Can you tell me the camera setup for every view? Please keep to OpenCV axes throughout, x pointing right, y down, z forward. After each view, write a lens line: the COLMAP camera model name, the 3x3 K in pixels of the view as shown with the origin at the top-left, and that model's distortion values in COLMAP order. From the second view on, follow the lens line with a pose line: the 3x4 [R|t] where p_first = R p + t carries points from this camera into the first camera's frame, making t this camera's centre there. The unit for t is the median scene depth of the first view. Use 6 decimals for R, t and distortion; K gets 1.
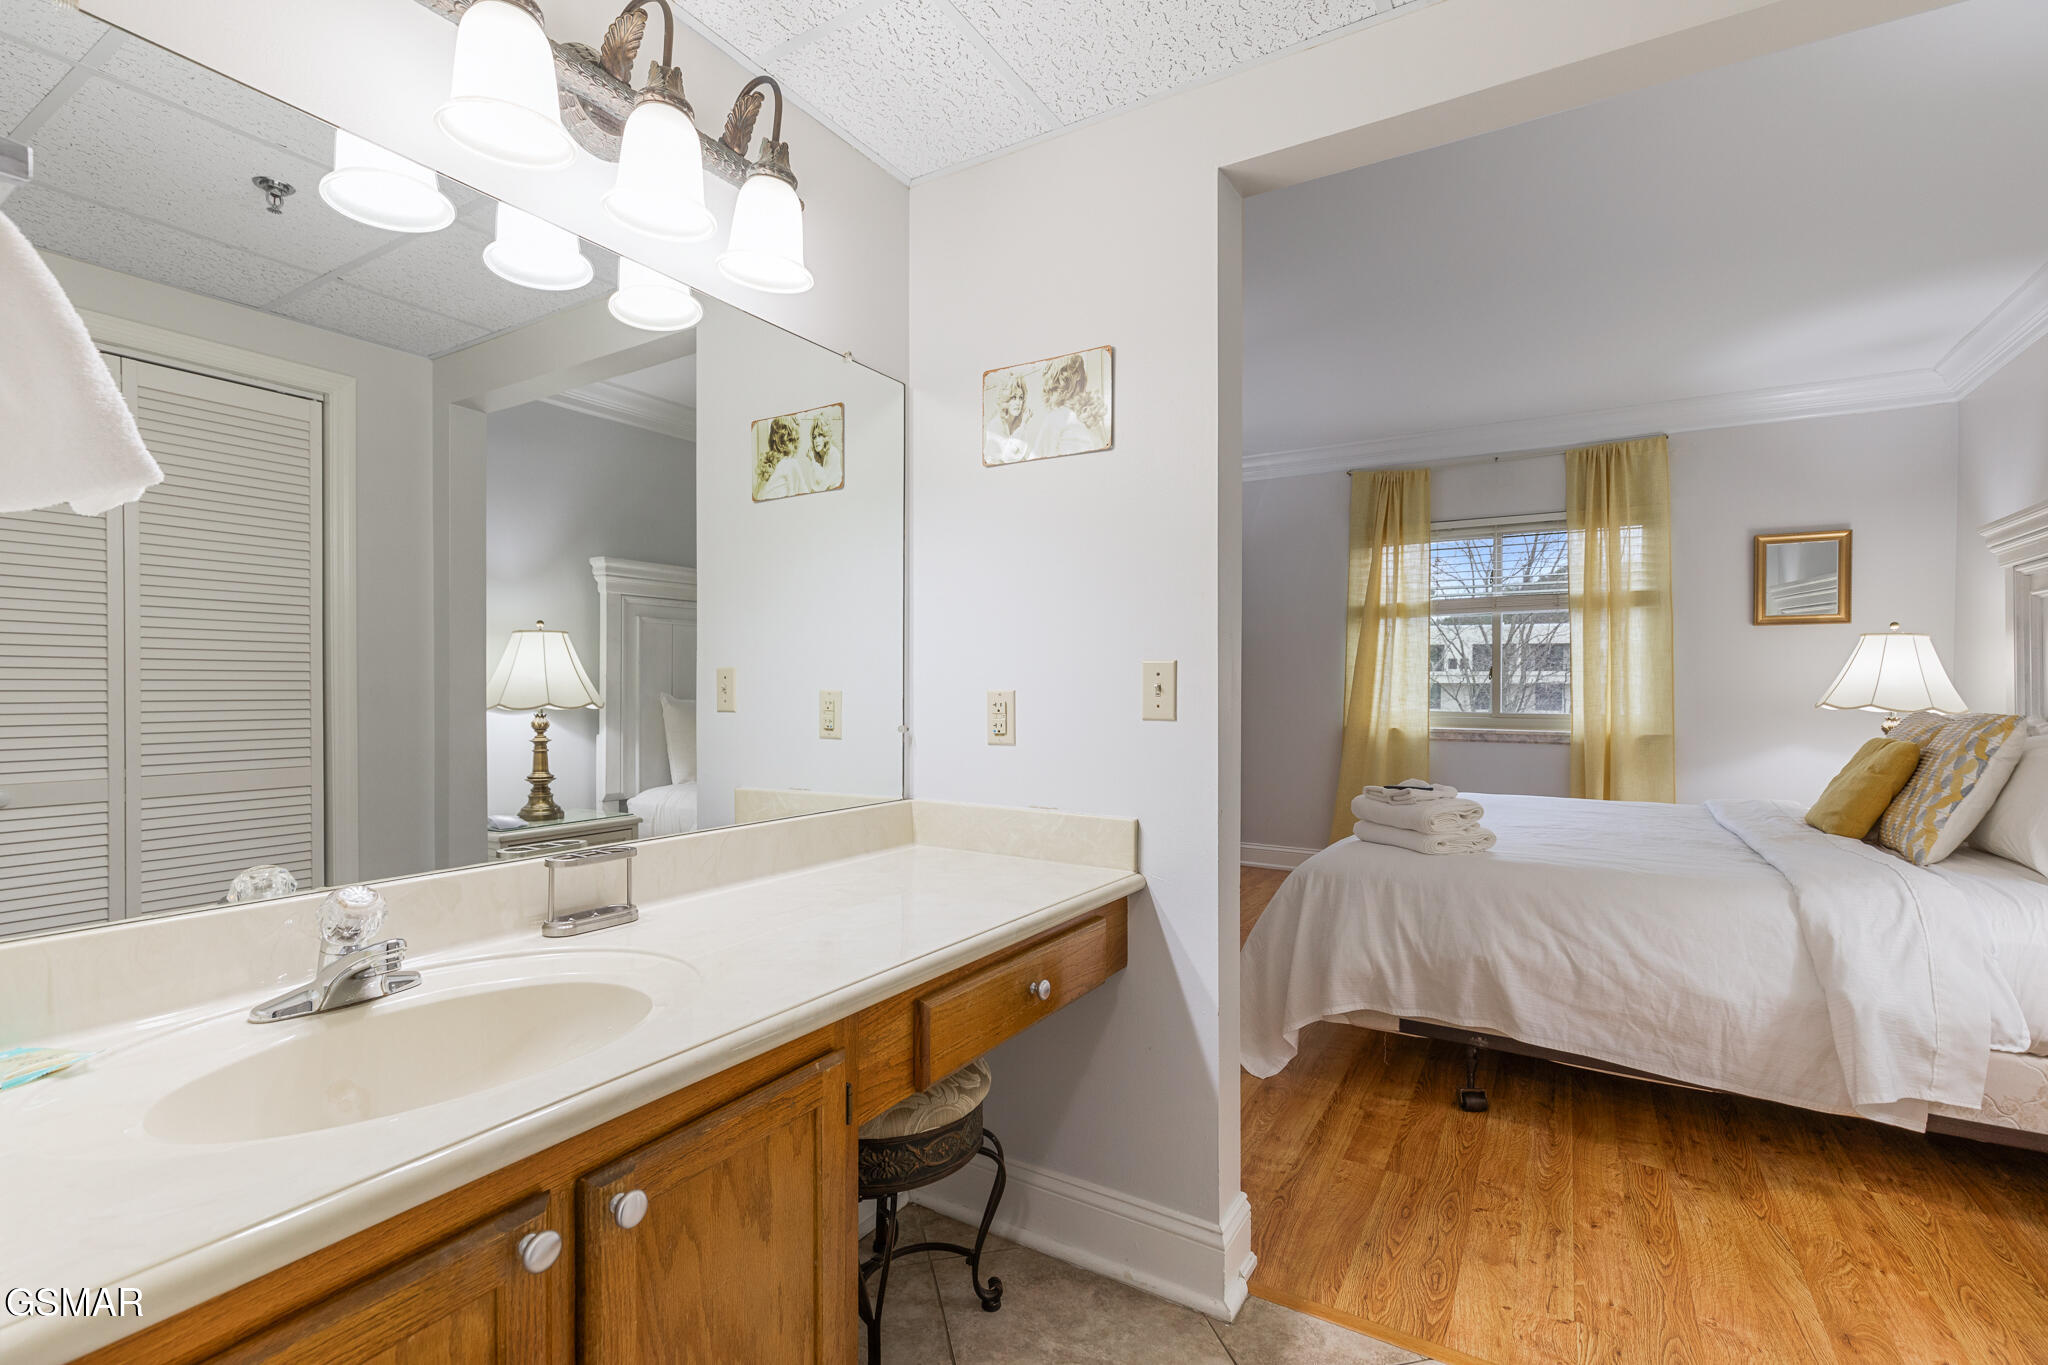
lens RADIAL K [[939.3, 0, 1024.6], [0, 939.3, 690.3], [0, 0, 1]] dist [0.005275, 0.000551]
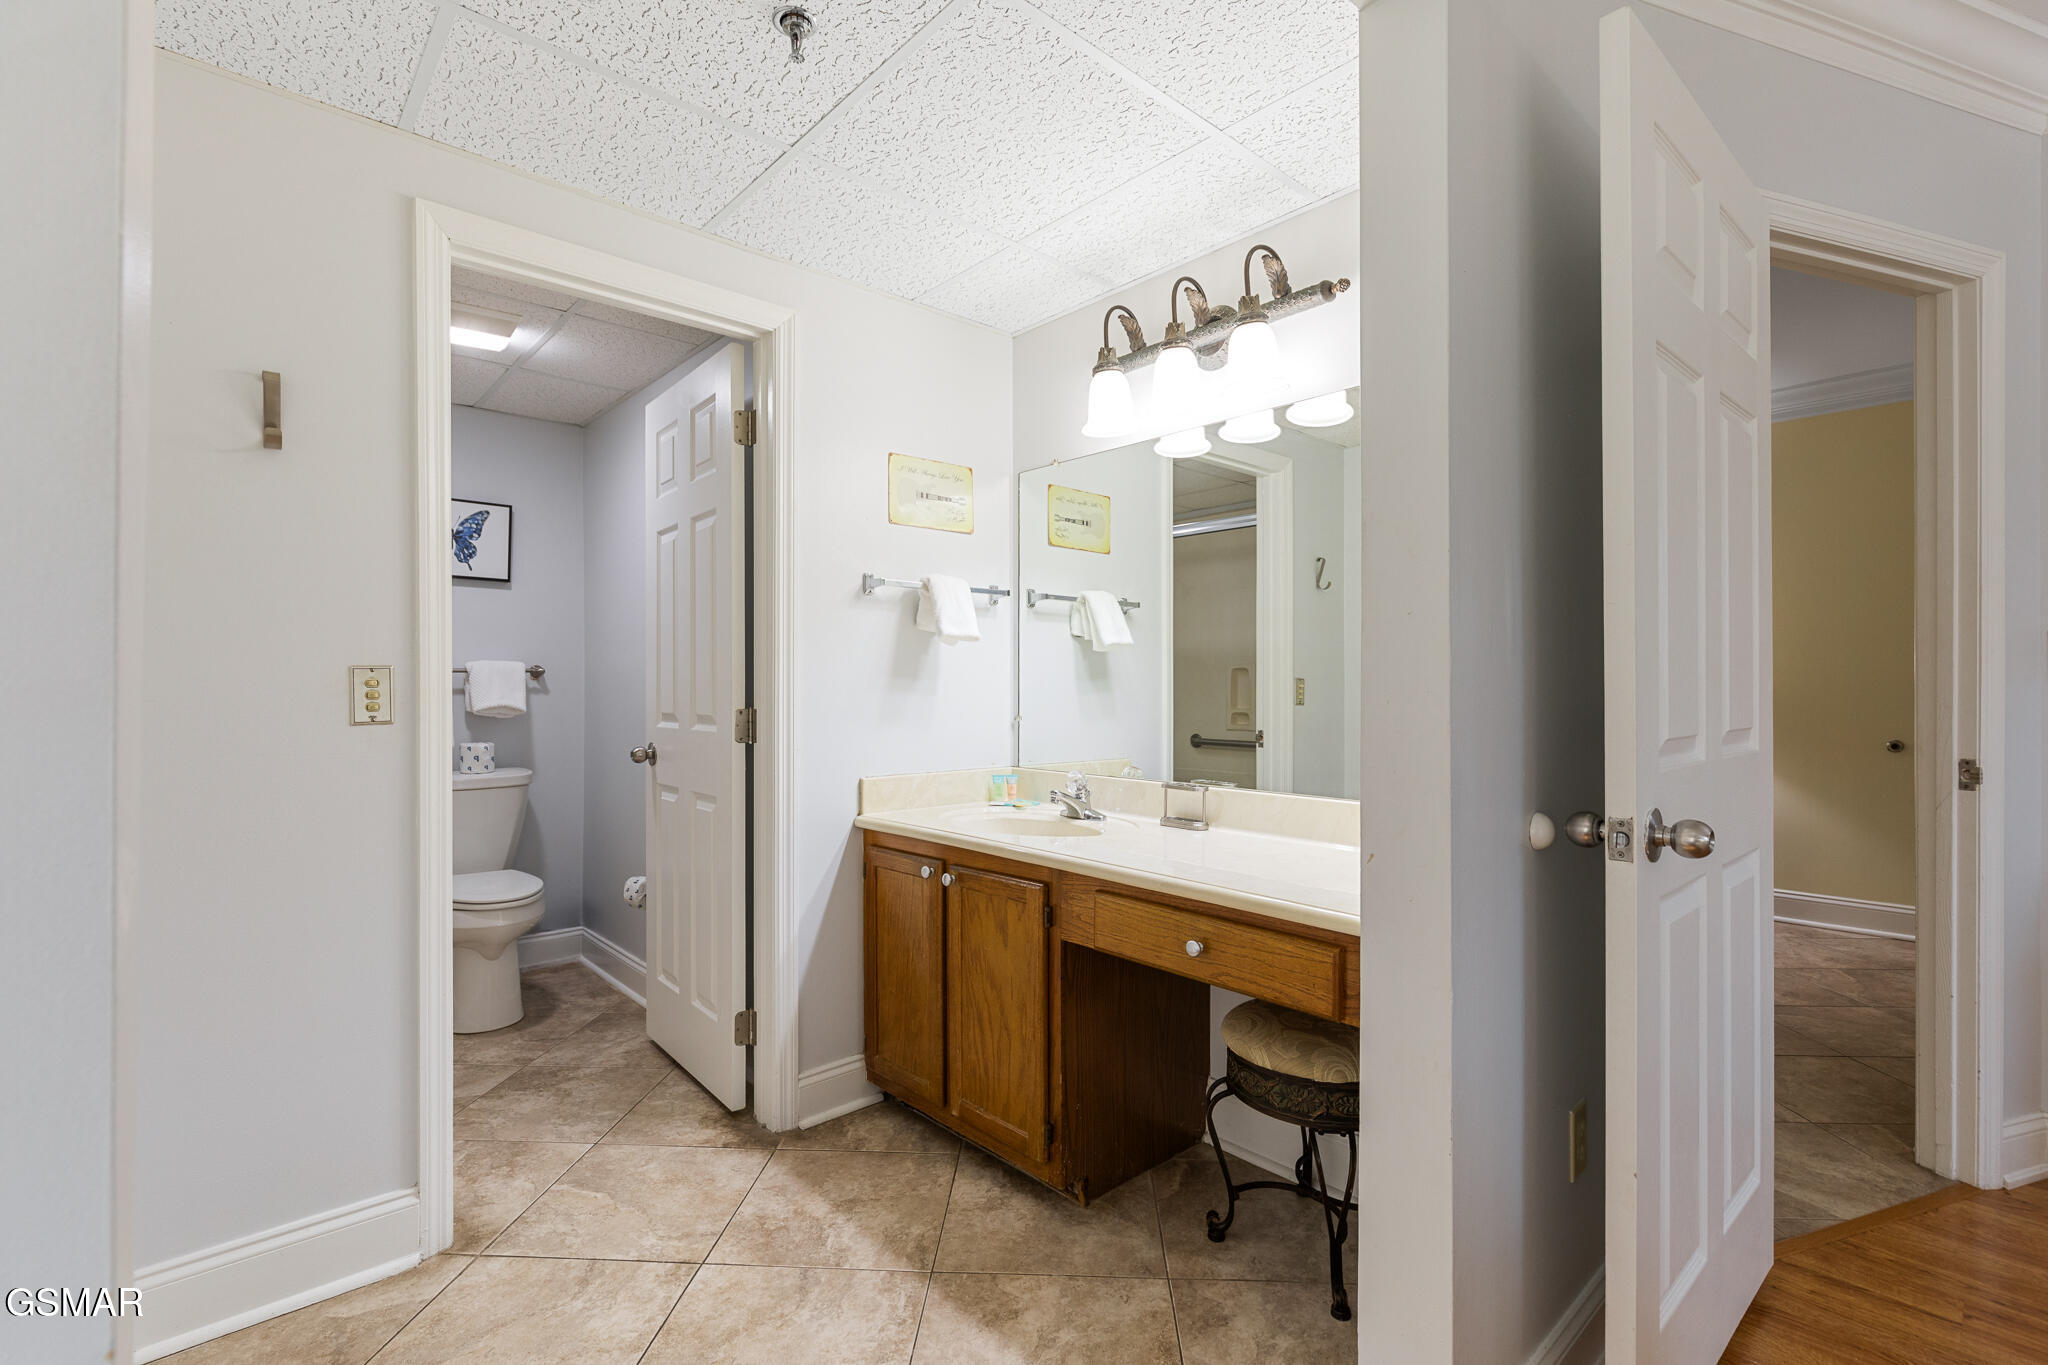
lens RADIAL K [[939.3, 0, 1027.1], [0, 939.3, 682.9], [0, 0, 1]] dist [0.005275, 0.000551]
pose [[-0.301460, -0.004968, -0.953466, 1.753014], [-0.003760, 0.999985, -0.004021, -0.008501], [0.953471, 0.002373, -0.301475, 1.691873]]
